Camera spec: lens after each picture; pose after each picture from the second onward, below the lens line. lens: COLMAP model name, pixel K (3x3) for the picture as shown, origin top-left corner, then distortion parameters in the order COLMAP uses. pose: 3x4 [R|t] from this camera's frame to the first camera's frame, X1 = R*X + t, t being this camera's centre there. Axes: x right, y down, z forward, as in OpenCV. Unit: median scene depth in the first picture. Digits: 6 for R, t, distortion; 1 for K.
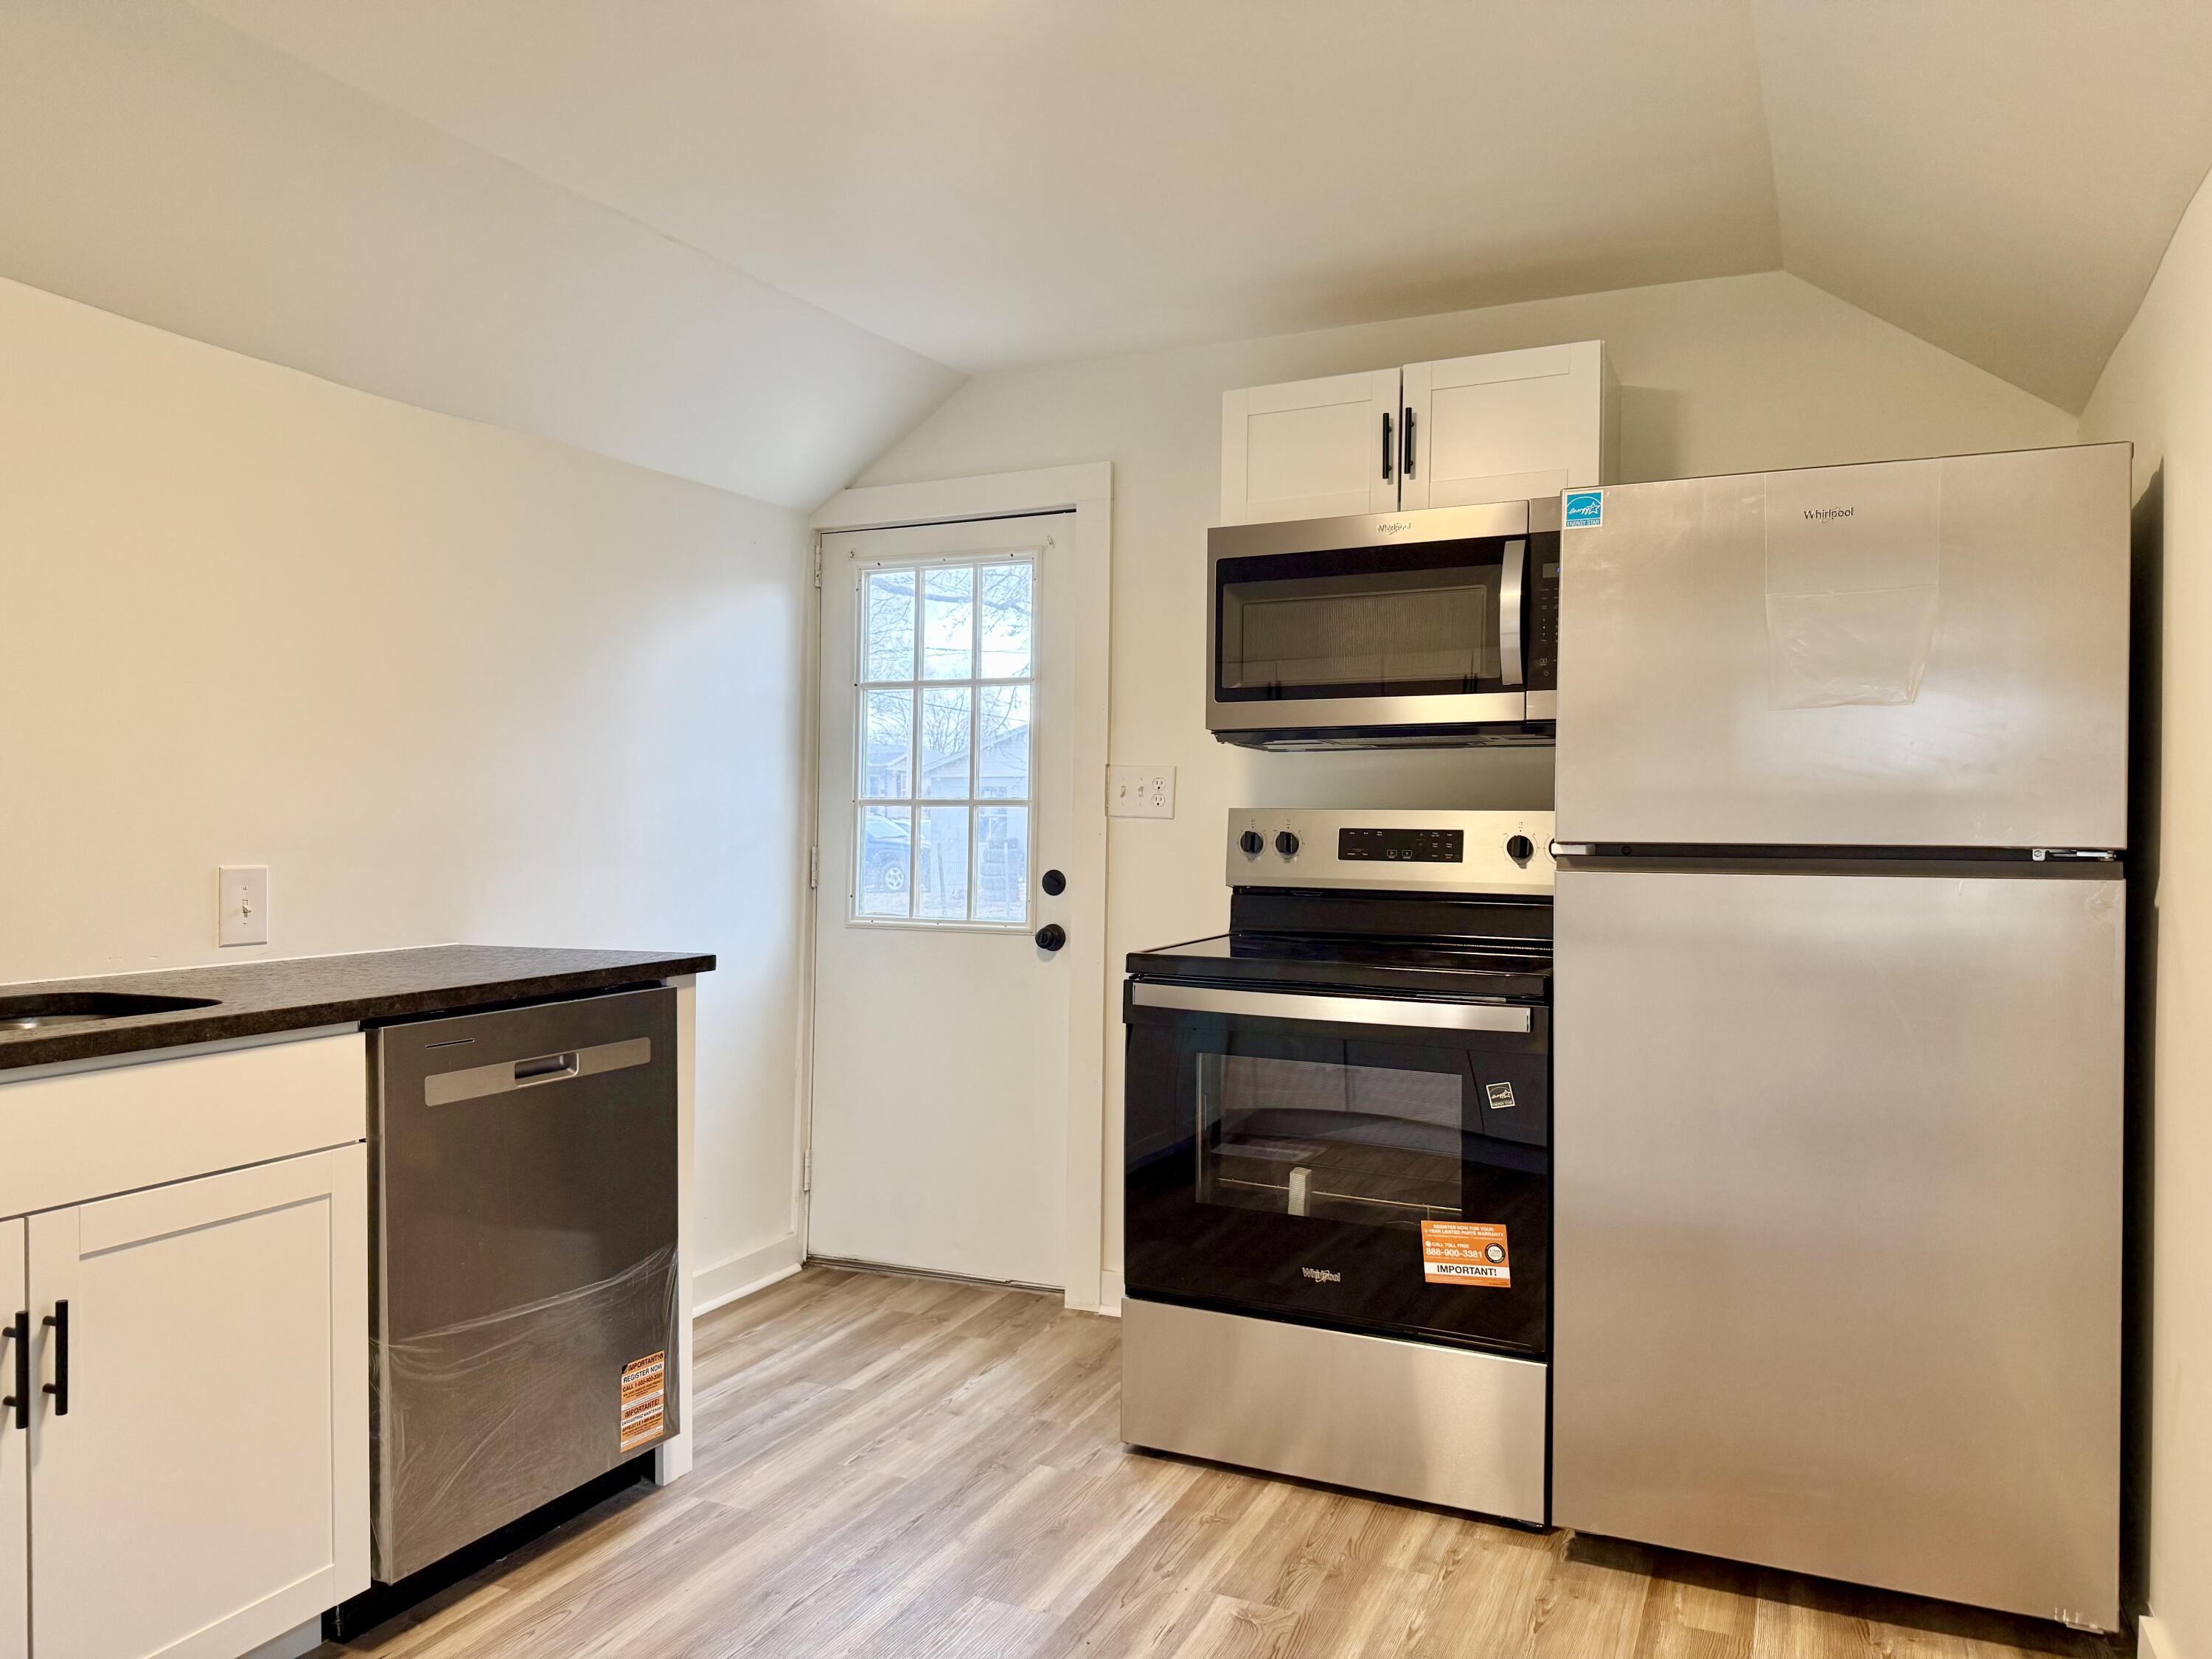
lens RADIAL K [[1608.2, 0, 1090.7], [0, 1608.2, 807.0], [0, 0, 1]] dist [0.051274, -0.044593]
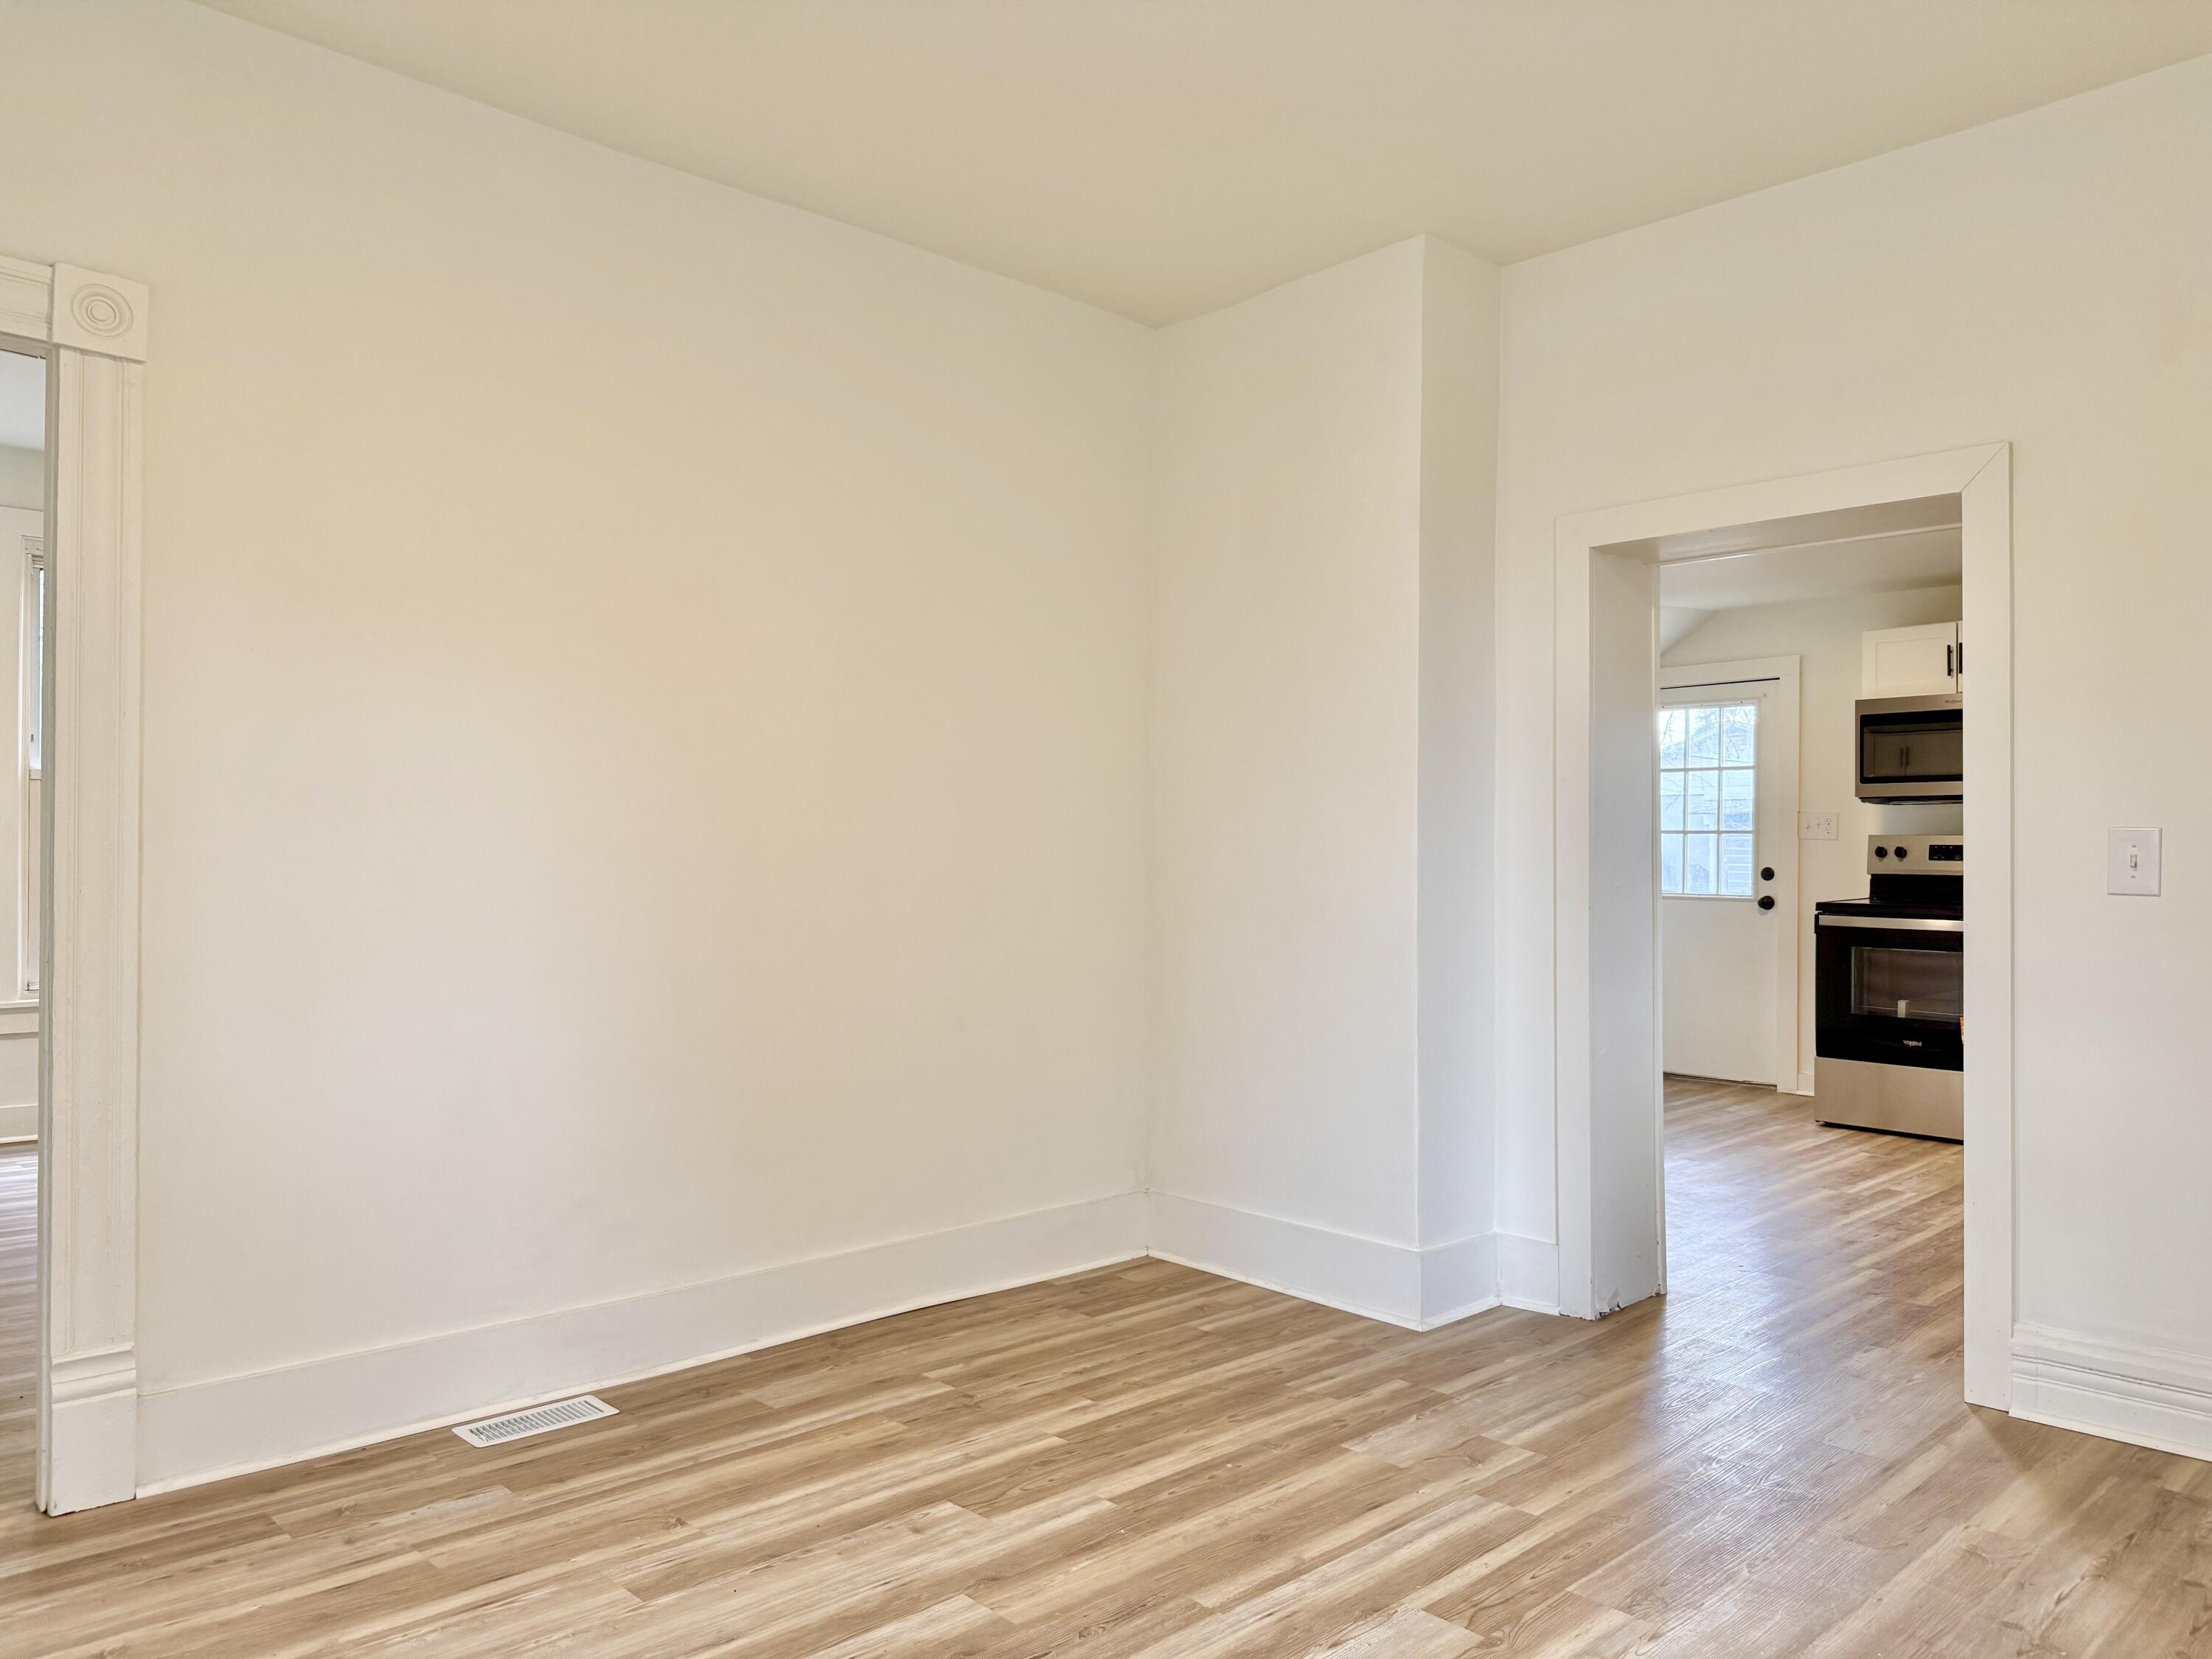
lens RADIAL K [[1608.2, 0, 1152.7], [0, 1608.2, 812.0], [0, 0, 1]] dist [0.051274, -0.044593]
pose [[0.943771, -0.004814, -0.330564, -0.092784], [-0.001287, 0.999833, -0.018236, 0.011227], [0.330597, 0.017636, 0.943607, -1.280086]]
